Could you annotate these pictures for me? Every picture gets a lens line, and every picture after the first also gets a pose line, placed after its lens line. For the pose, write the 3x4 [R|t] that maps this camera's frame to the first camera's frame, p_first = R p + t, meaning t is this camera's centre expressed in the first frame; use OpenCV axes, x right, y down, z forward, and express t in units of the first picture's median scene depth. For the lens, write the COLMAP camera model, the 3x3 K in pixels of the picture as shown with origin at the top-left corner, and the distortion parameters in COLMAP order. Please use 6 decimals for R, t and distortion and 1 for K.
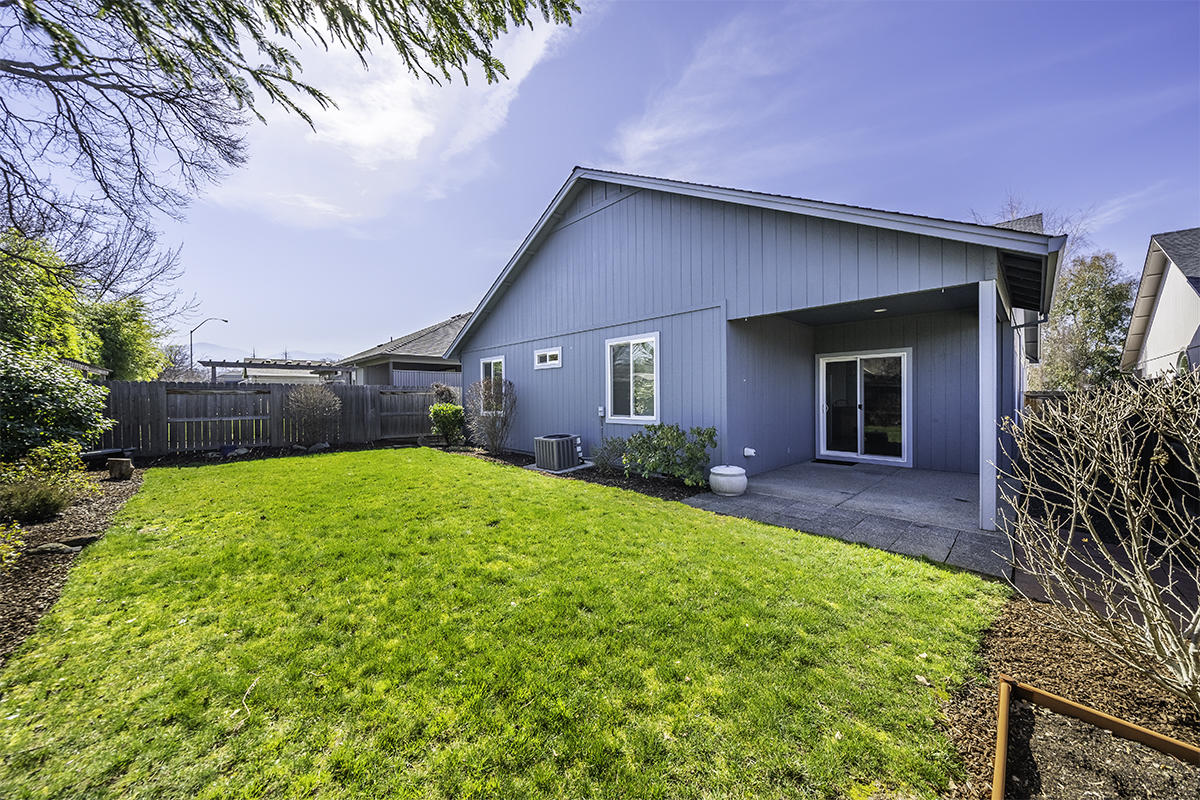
lens RADIAL K [[413.4, 0, 600.0], [0, 413.4, 400.0], [0, 0, 1]] dist [0.000318, 0.000035]
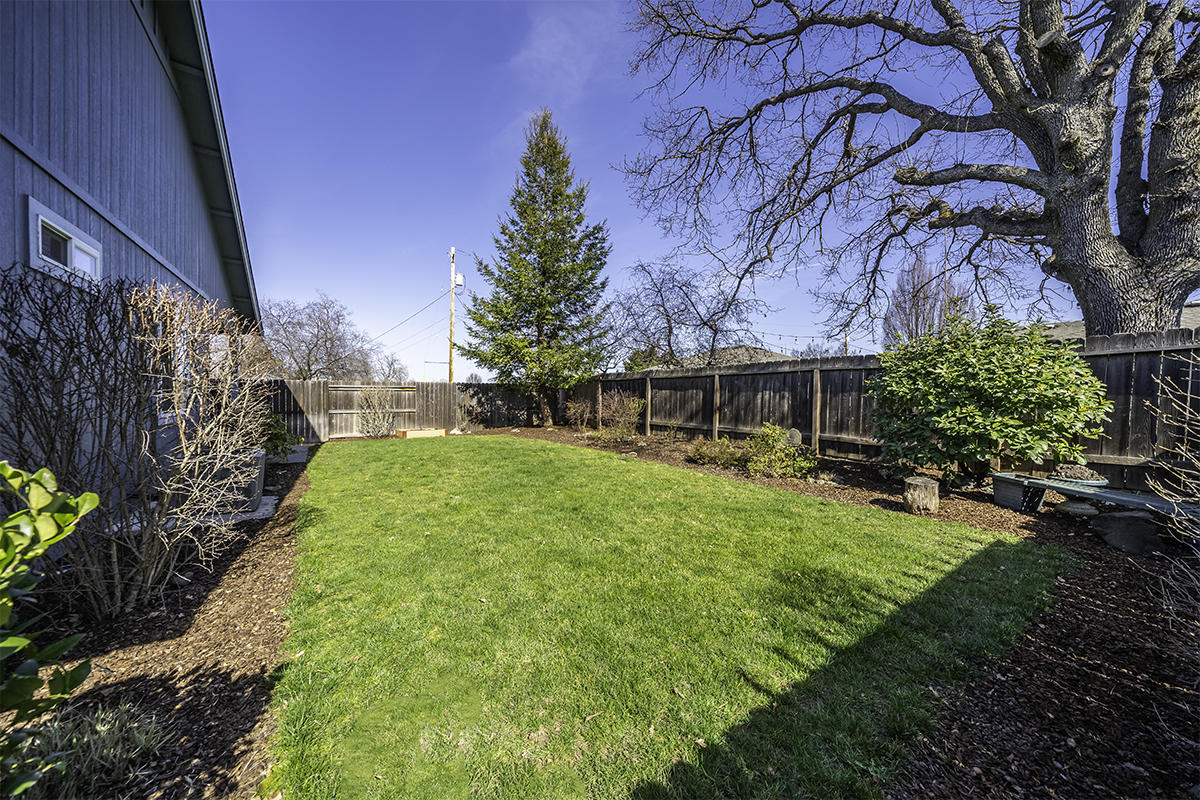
lens RADIAL K [[416.5, 0, 601.1], [0, 416.5, 395.2], [0, 0, 1]] dist [0.001515, 0.000077]
pose [[-0.985588, -0.000220, 0.169165, -0.652568], [0.000492, 0.999991, 0.004170, 0.010183], [-0.169165, 0.004193, -0.985579, 1.382309]]
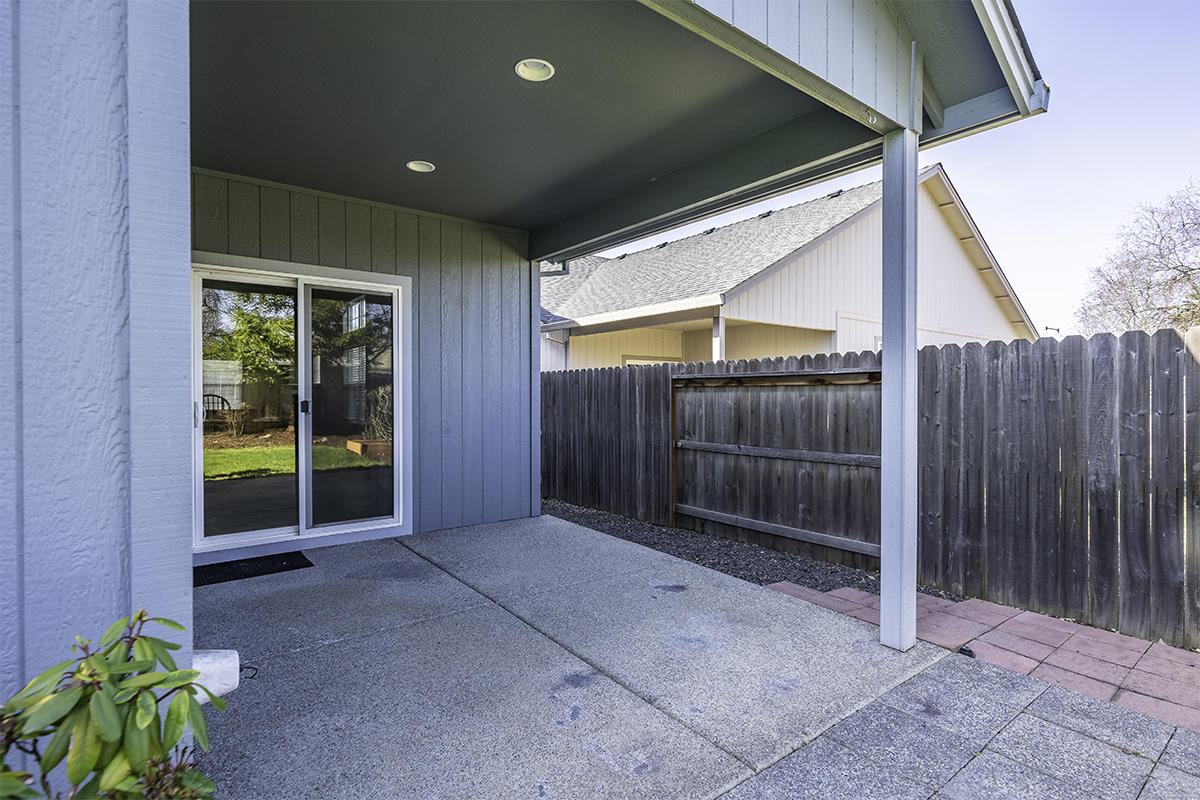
lens RADIAL K [[577.9, 0, 603.4], [0, 577.9, 395.4], [0, 0, 1]] dist [0.000185, -0.000058]
pose [[0.102092, 0.003900, 0.994767, 0.107799], [0.005858, 0.999973, -0.004522, 0.009086], [-0.994758, 0.006289, 0.102066, 0.624756]]
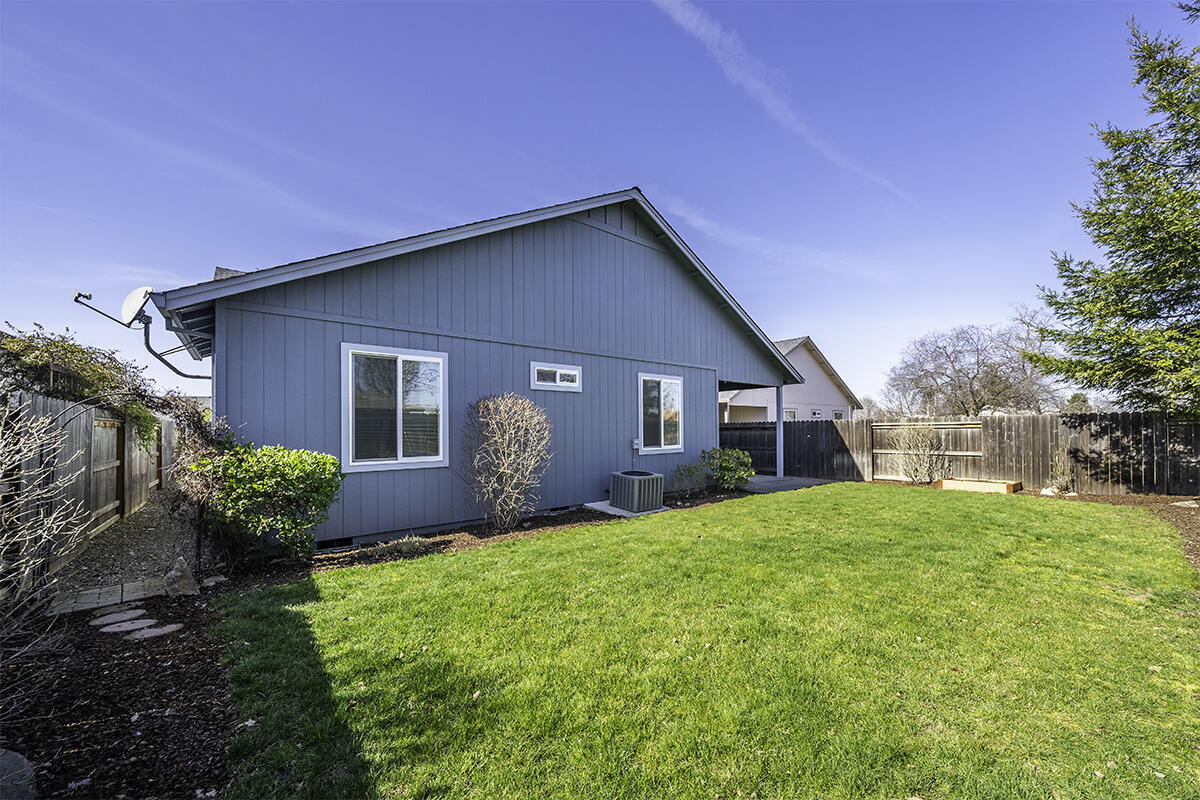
lens RADIAL K [[440.3, 0, 597.1], [0, 440.3, 423.7], [0, 0, 1]] dist [0.000285, -0.000023]
pose [[0.086821, 0.018570, 0.996051, -1.000677], [0.013080, 0.999719, -0.019779, -0.000834], [-0.996138, 0.014746, 0.086553, 0.949490]]
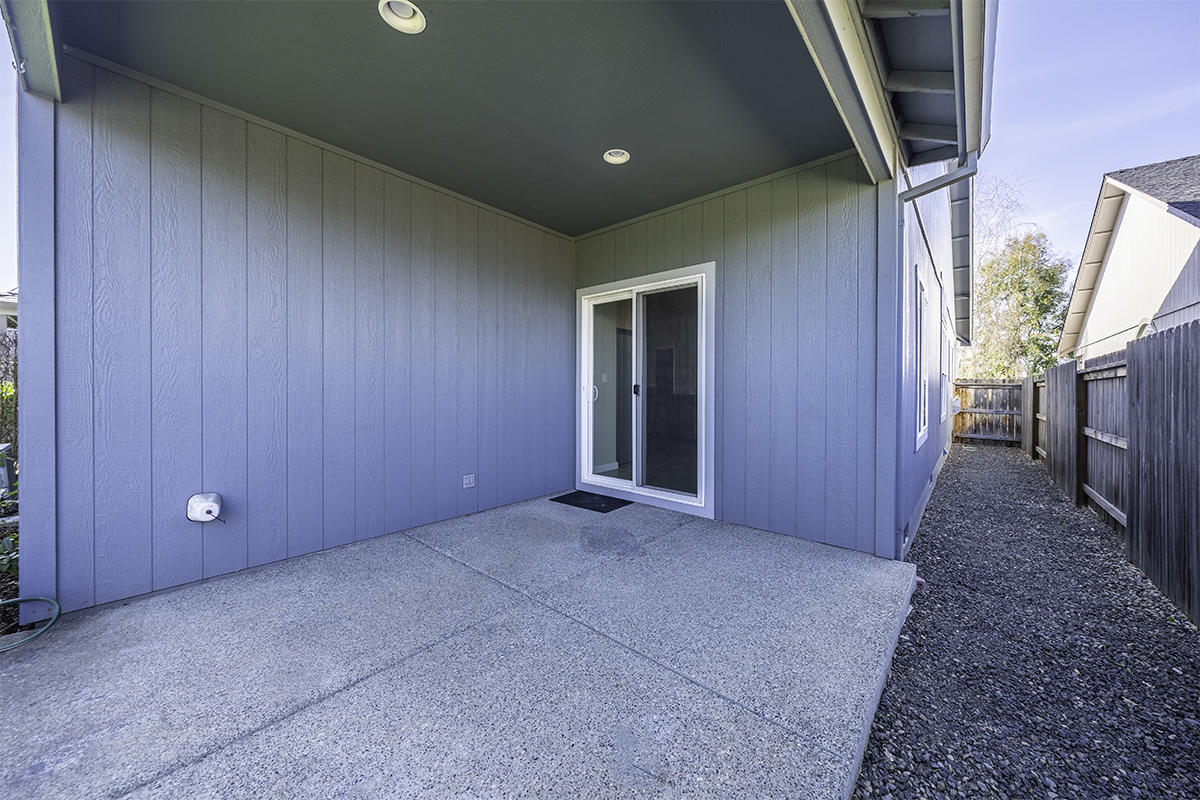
lens RADIAL K [[424.5, 0, 608.5], [0, 424.5, 390.0], [0, 0, 1]] dist [-0.001291, -0.000229]
pose [[0.994596, 0.010762, 0.103258, 0.511254], [-0.010343, 0.999936, -0.004596, 0.018349], [-0.103301, 0.003503, 0.994644, 0.466854]]
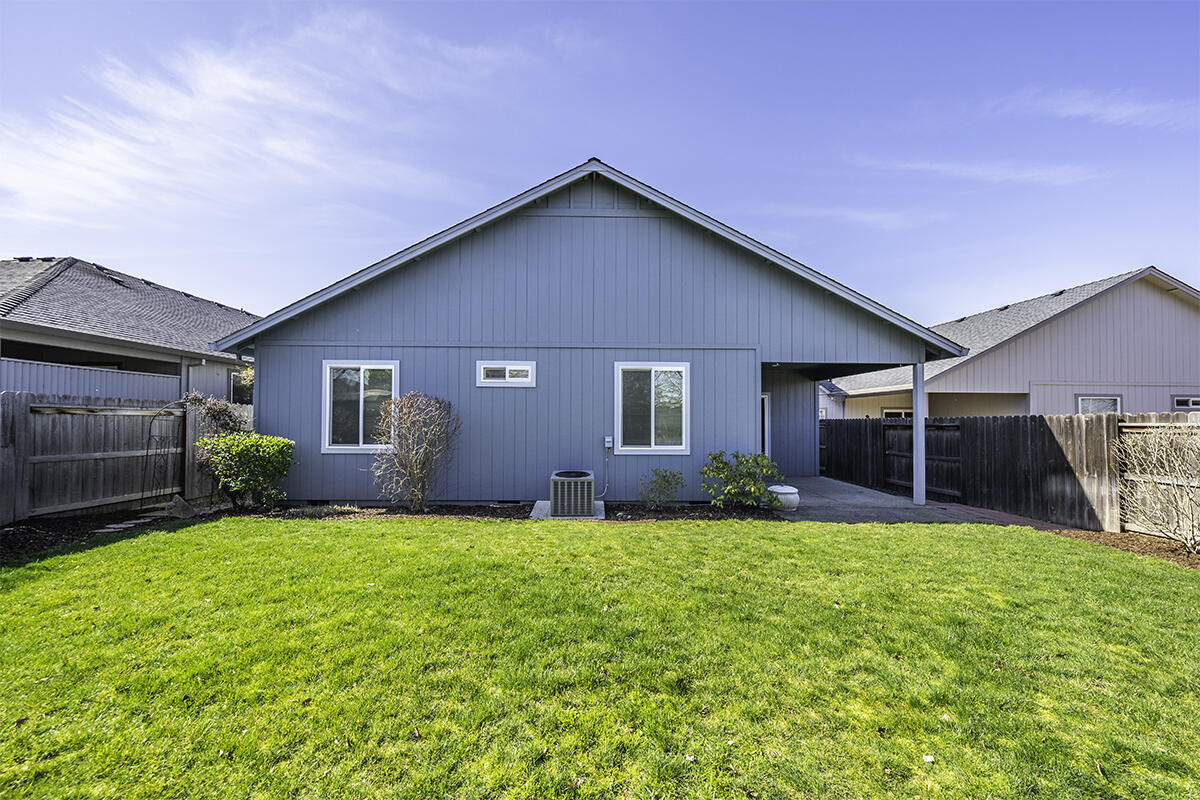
lens RADIAL K [[422.6, 0, 599.8], [0, 422.6, 412.7], [0, 0, 1]] dist [-0.000761, 0.000027]
pose [[0.681100, 0.026303, 0.731718, -0.638027], [-0.006626, 0.999535, -0.029762, -0.007213], [-0.732161, 0.015423, 0.680957, 0.376349]]
